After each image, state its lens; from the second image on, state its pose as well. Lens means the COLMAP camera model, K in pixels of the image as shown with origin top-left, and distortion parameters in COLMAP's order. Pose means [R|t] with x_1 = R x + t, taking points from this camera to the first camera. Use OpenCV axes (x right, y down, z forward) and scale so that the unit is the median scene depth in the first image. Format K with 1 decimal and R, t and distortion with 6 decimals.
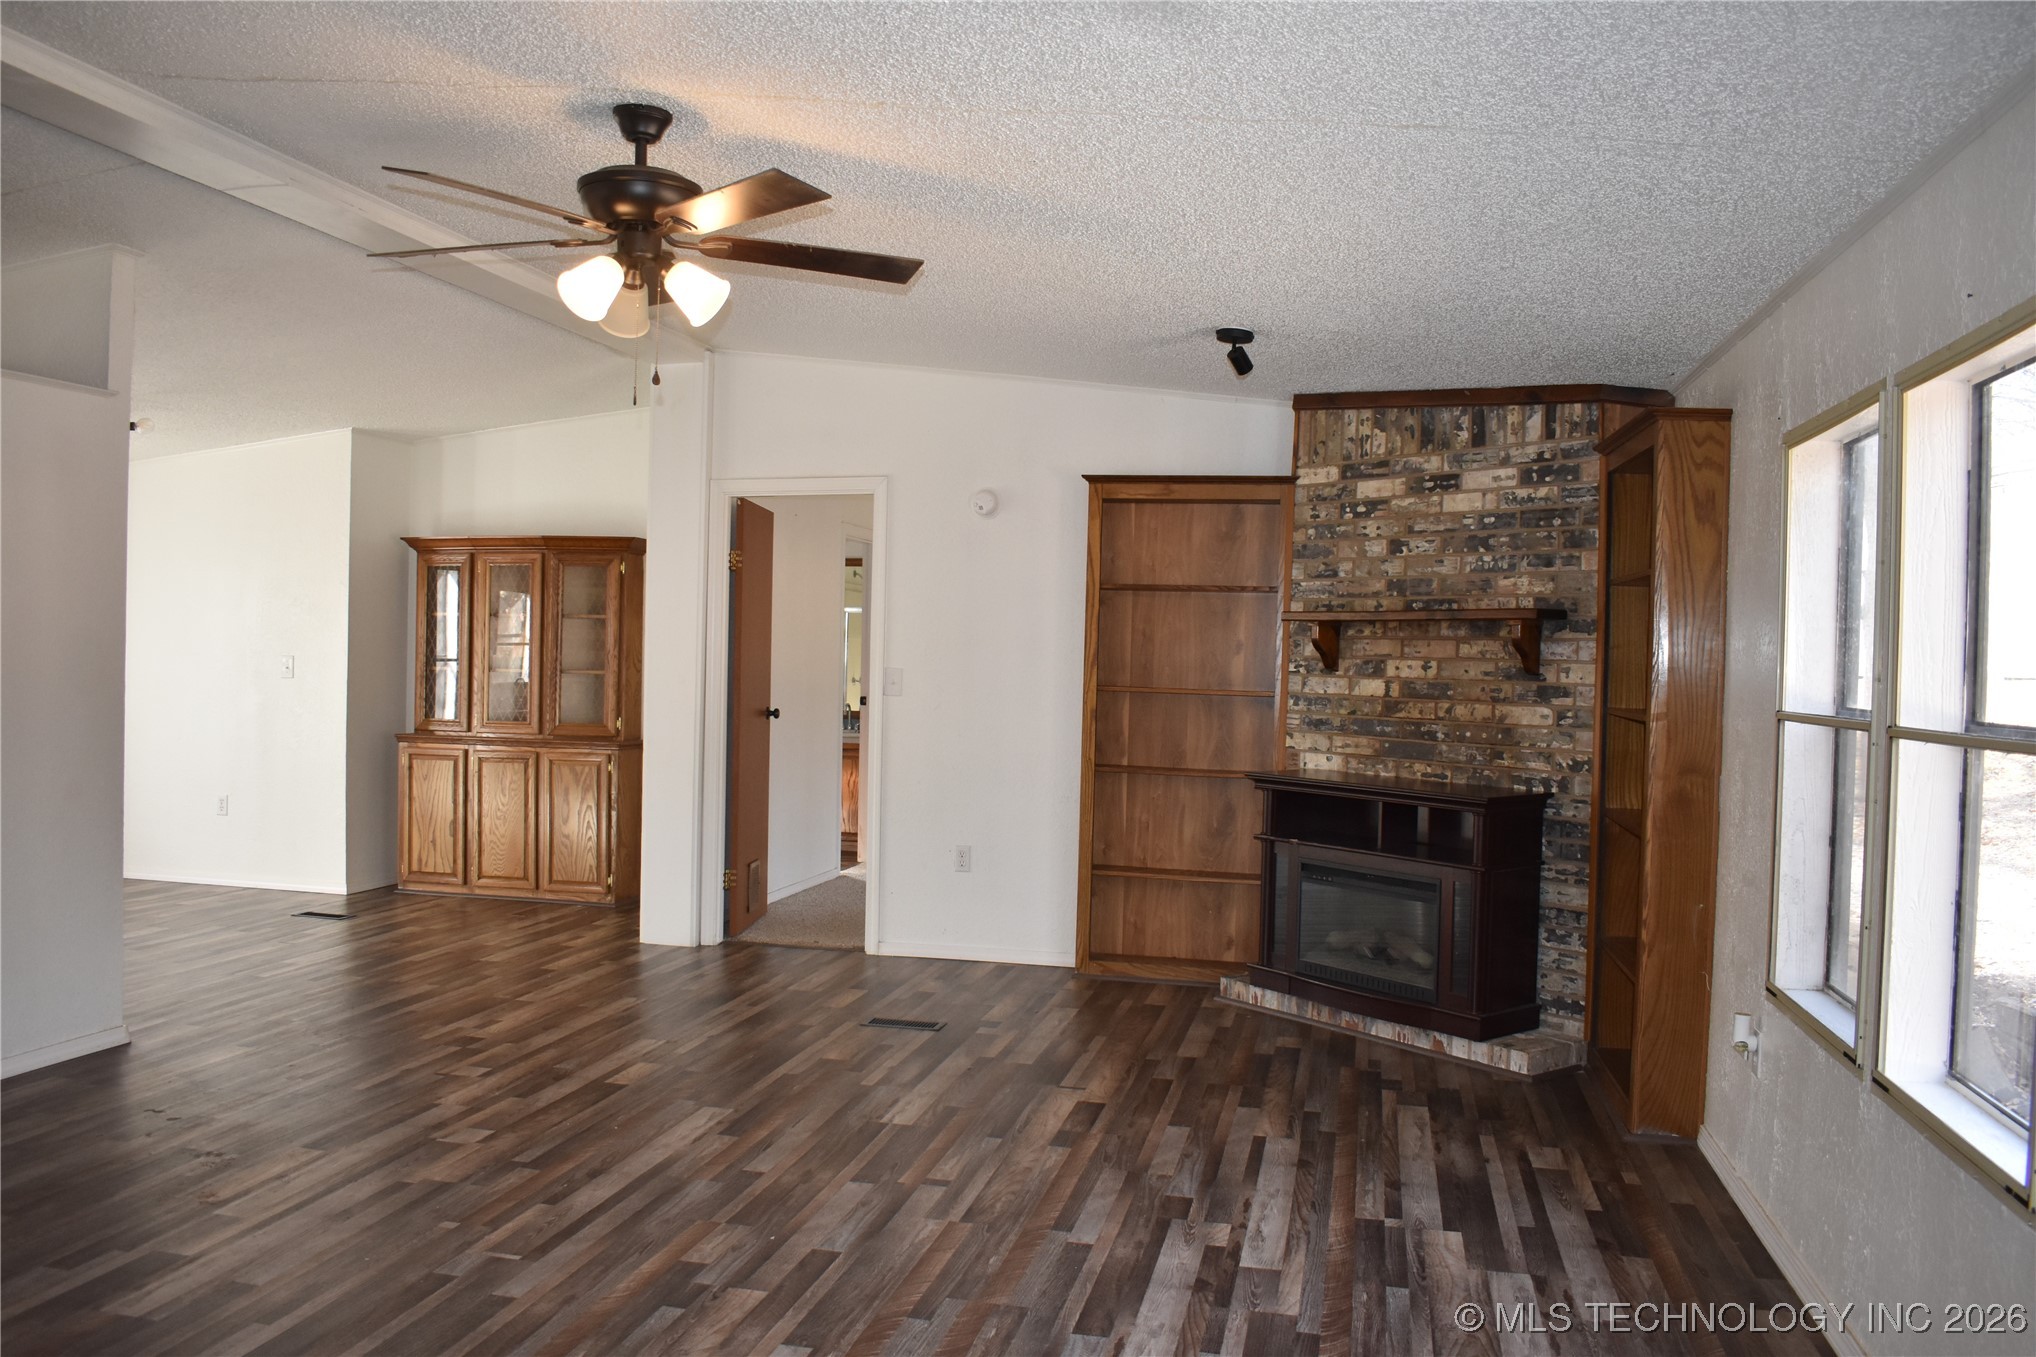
lens RADIAL K [[1582.4, 0, 997.6], [0, 1582.4, 669.7], [0, 0, 1]] dist [-0.096931, 0.013068]
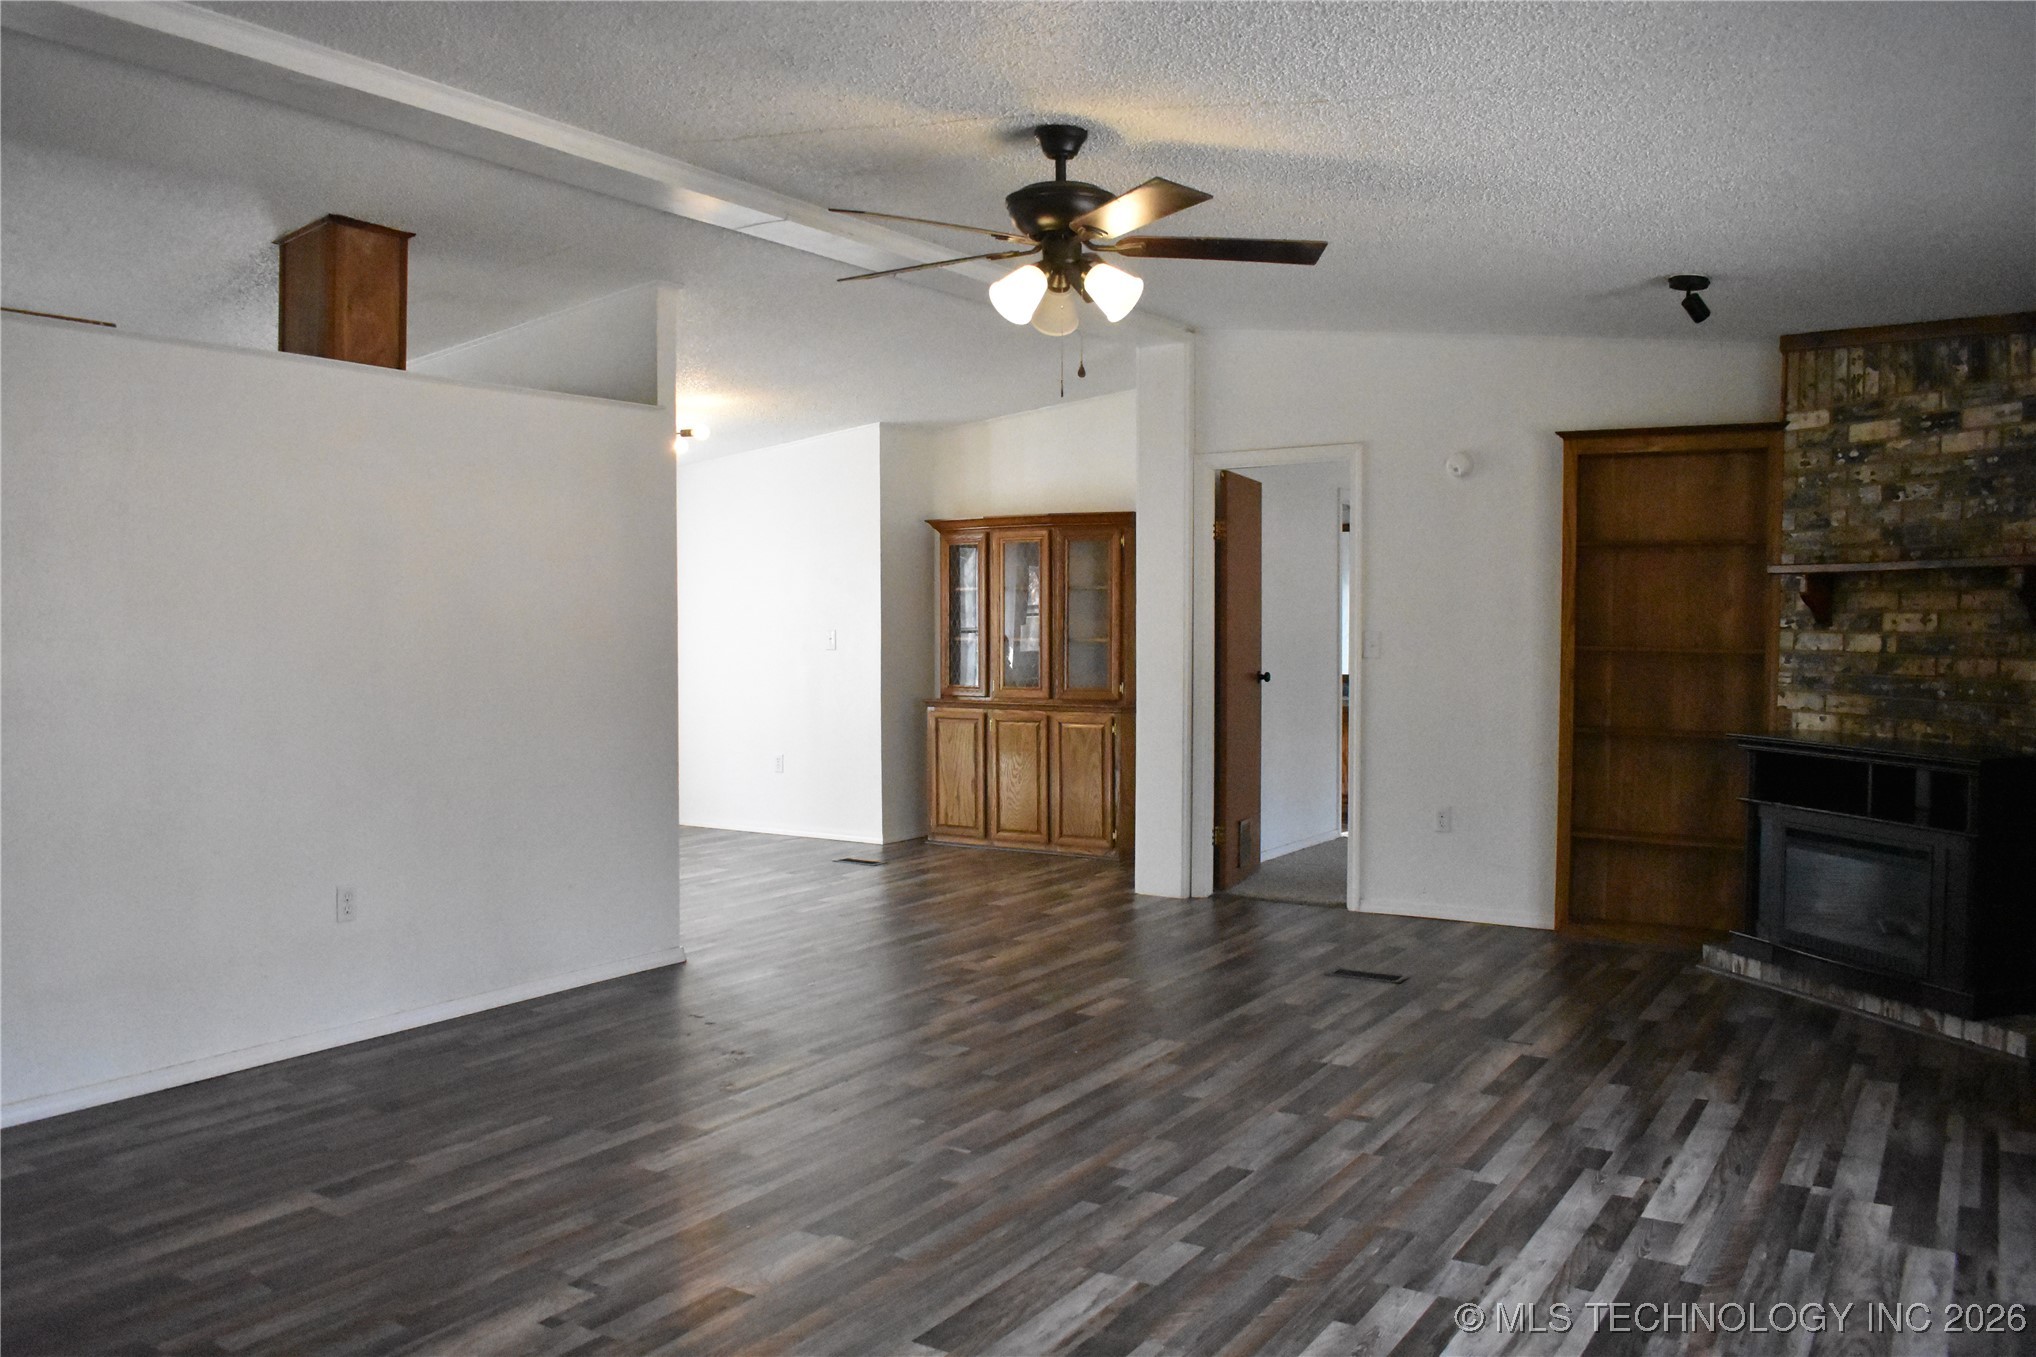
lens RADIAL K [[1582.4, 0, 997.6], [0, 1582.4, 669.7], [0, 0, 1]] dist [-0.096931, 0.013068]
pose [[0.939402, -0.009697, -0.342681, 0.063597], [0.016596, 0.999714, 0.017205, 0.002833], [0.342416, -0.021850, 0.939294, -0.041418]]
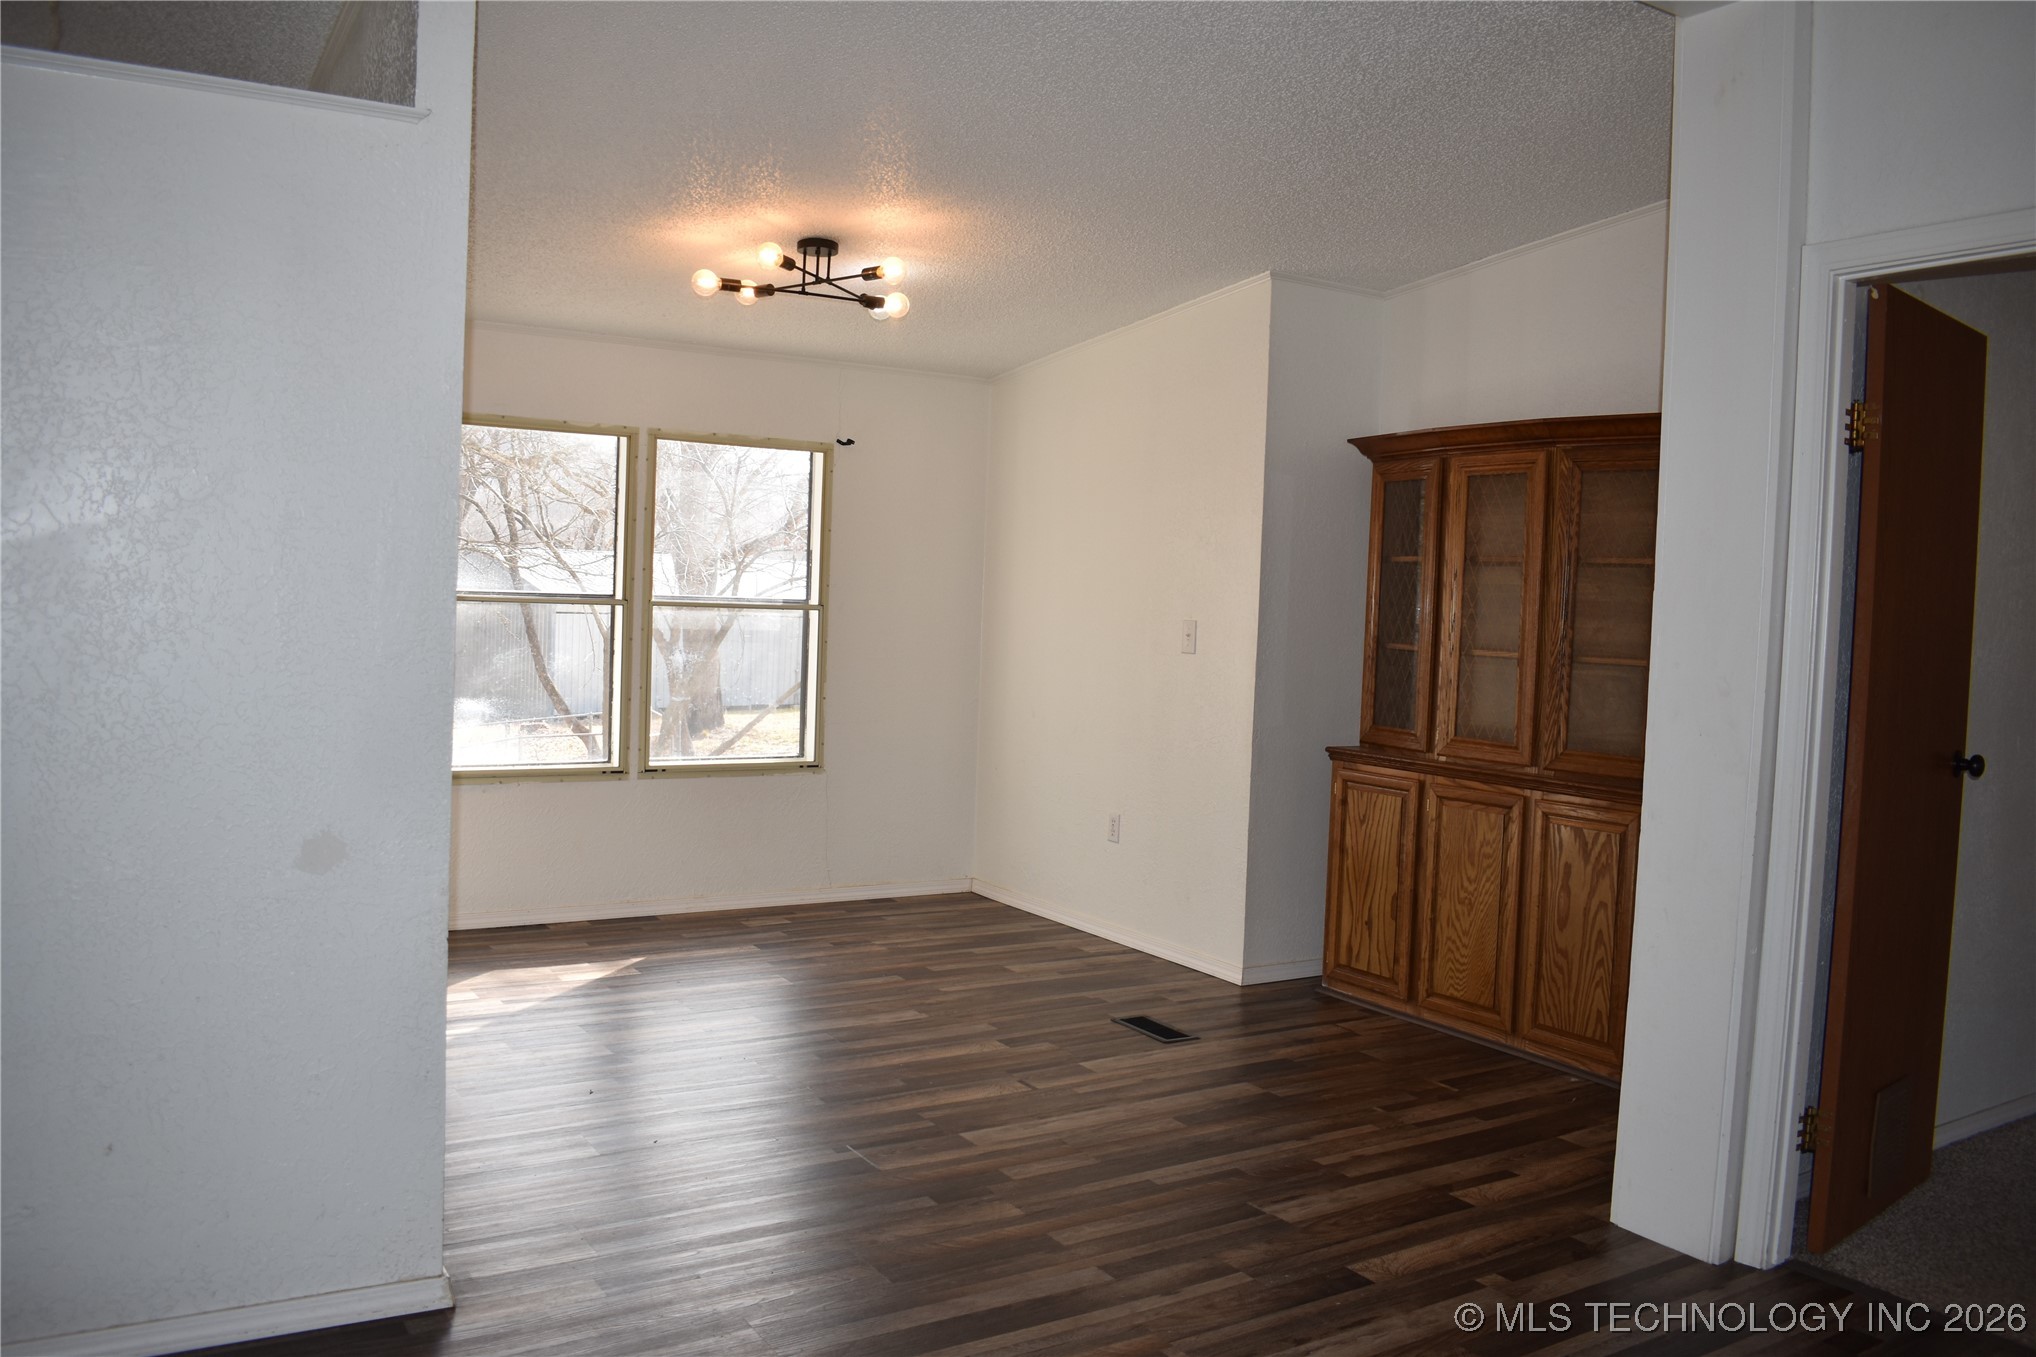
lens RADIAL K [[1582.4, 0, 997.6], [0, 1582.4, 669.7], [0, 0, 1]] dist [-0.096931, 0.013068]
pose [[0.706860, 0.041294, -0.706147, -0.037493], [-0.028687, 0.999147, 0.029712, -0.007633], [0.706772, -0.000745, 0.707441, 0.627957]]
